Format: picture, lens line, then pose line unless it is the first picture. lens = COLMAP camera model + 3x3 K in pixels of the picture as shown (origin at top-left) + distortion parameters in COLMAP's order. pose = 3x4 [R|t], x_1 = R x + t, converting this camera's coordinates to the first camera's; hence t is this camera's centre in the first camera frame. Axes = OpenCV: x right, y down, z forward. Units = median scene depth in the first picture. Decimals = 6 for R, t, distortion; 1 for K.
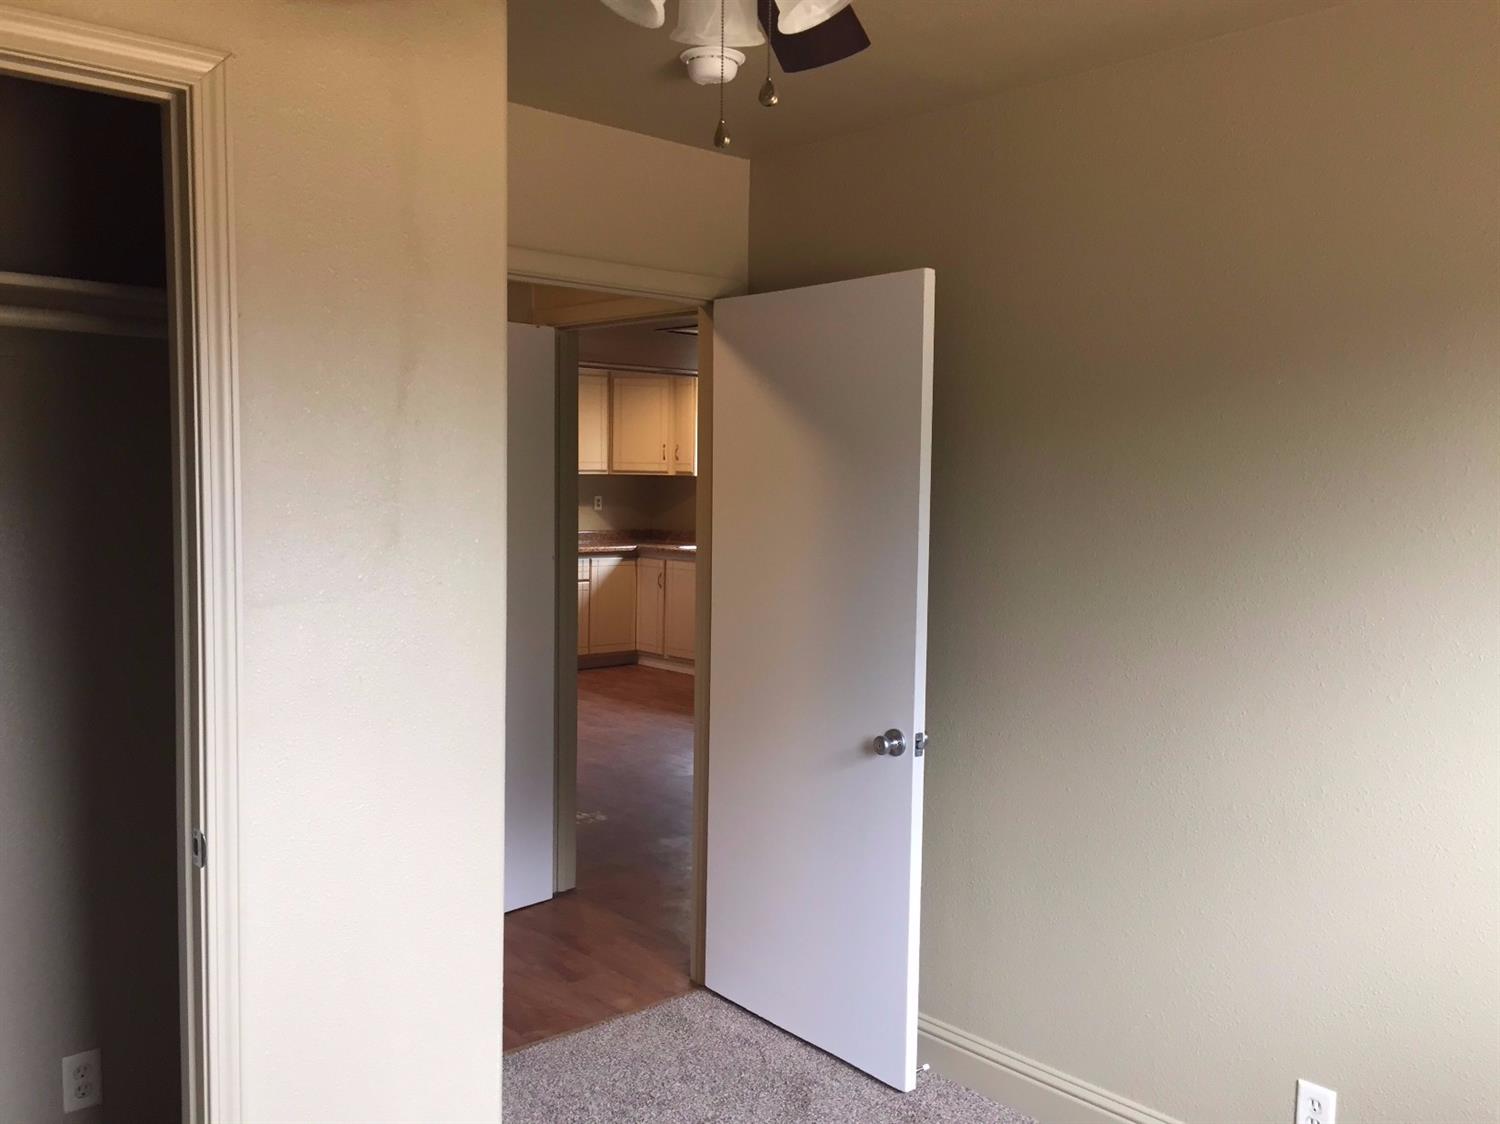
lens RADIAL K [[1292.6, 0, 751.2], [0, 1292.6, 565.0], [0, 0, 1]] dist [0.055382, -0.016559]
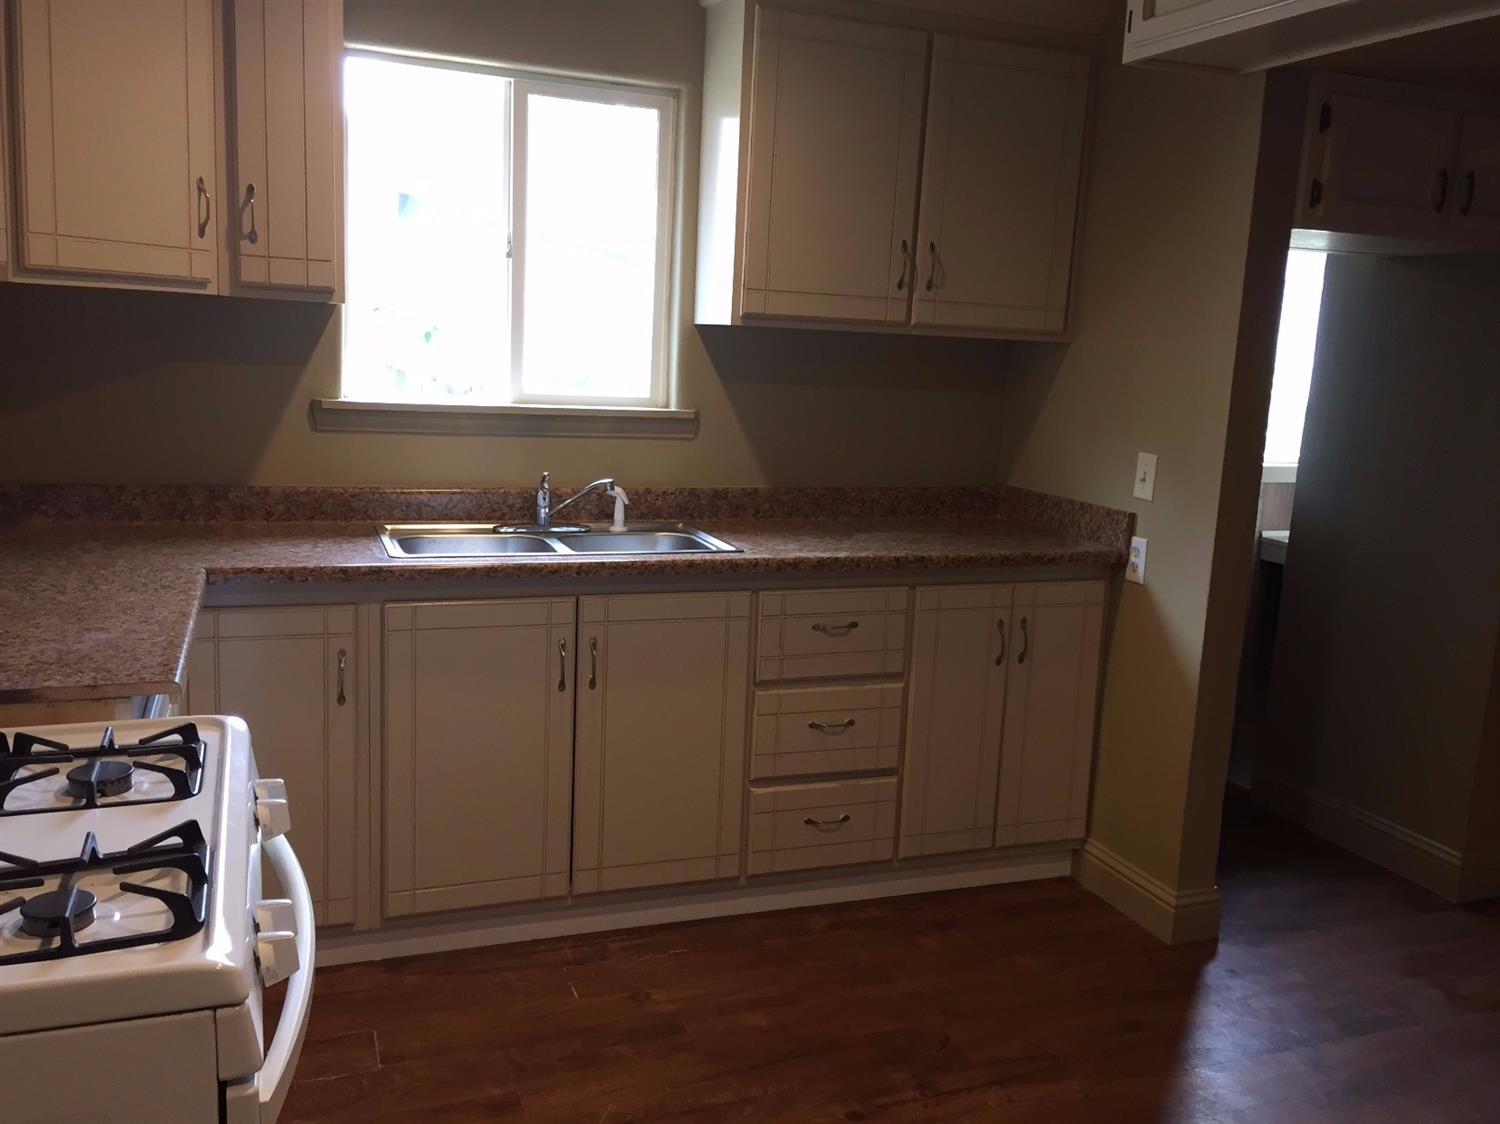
lens RADIAL K [[1292.6, 0, 755.1], [0, 1292.6, 556.6], [0, 0, 1]] dist [0.055382, -0.016559]
pose [[0.360530, -0.155015, 0.919776, -0.290582], [0.021694, 0.987220, 0.157879, -0.056790], [-0.932495, -0.036967, 0.359285, 0.800485]]
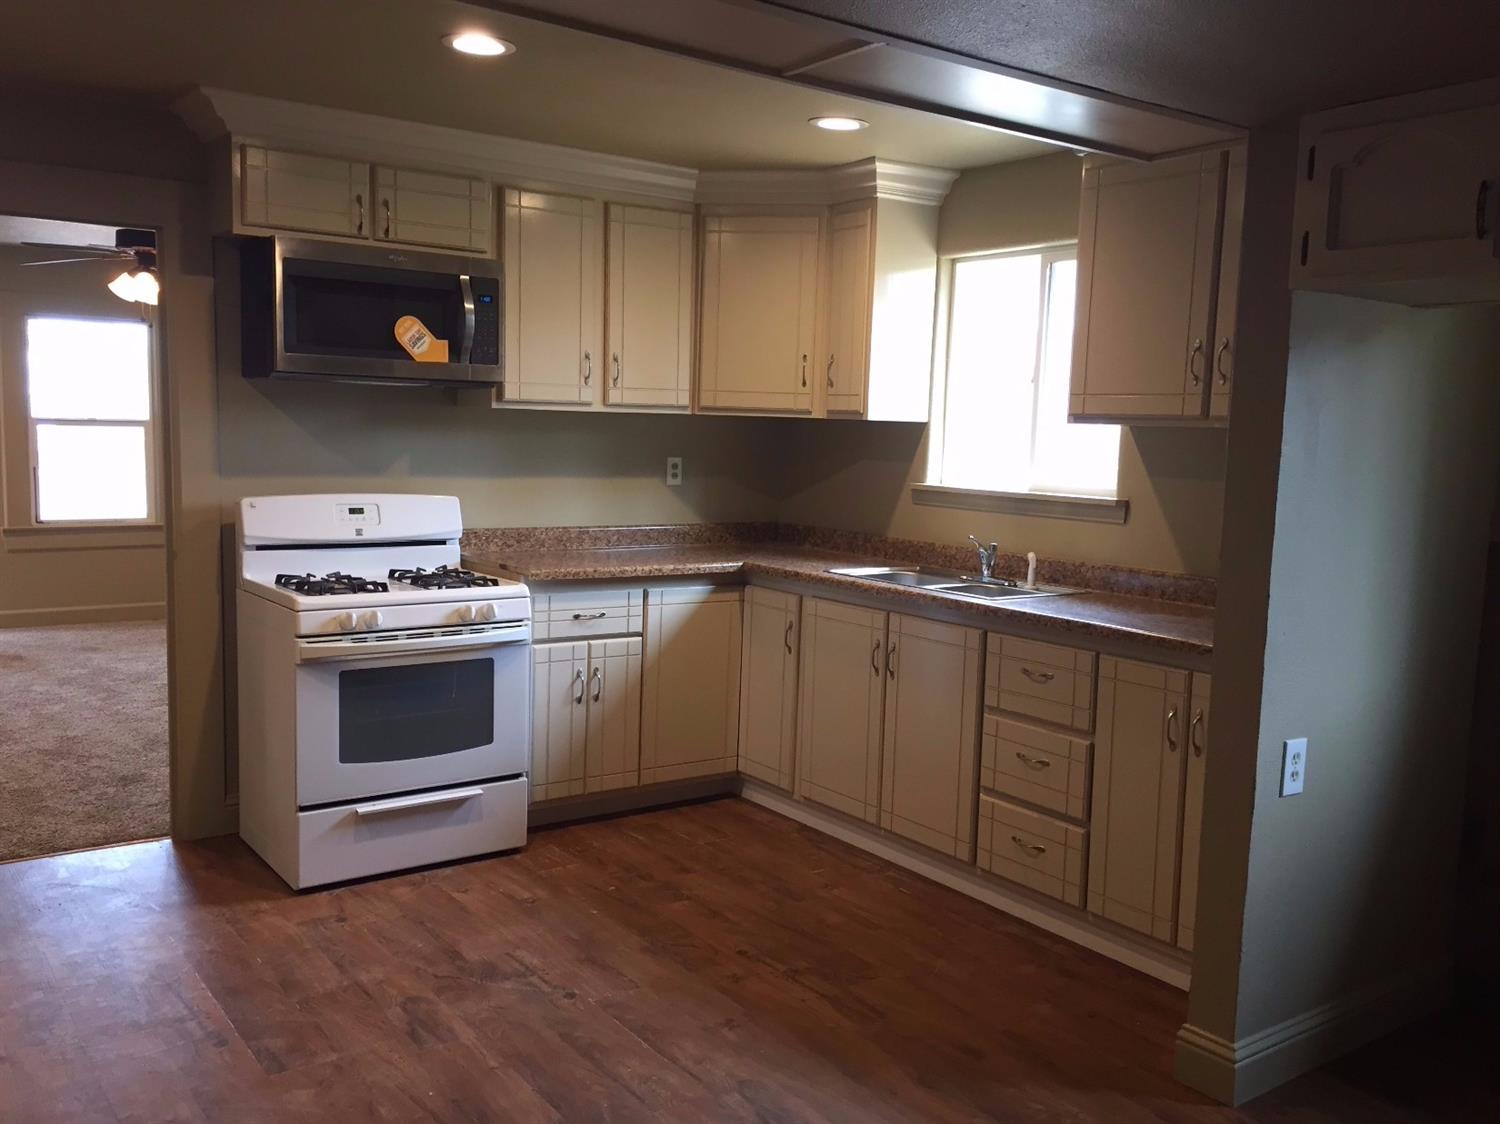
lens RADIAL K [[1292.6, 0, 751.8], [0, 1292.6, 569.6], [0, 0, 1]] dist [0.055382, -0.016559]
pose [[0.994363, 0.027385, -0.102437, -0.035412], [-0.023370, 0.998919, 0.040189, -0.031839], [0.103426, -0.037569, 0.993927, 0.517154]]
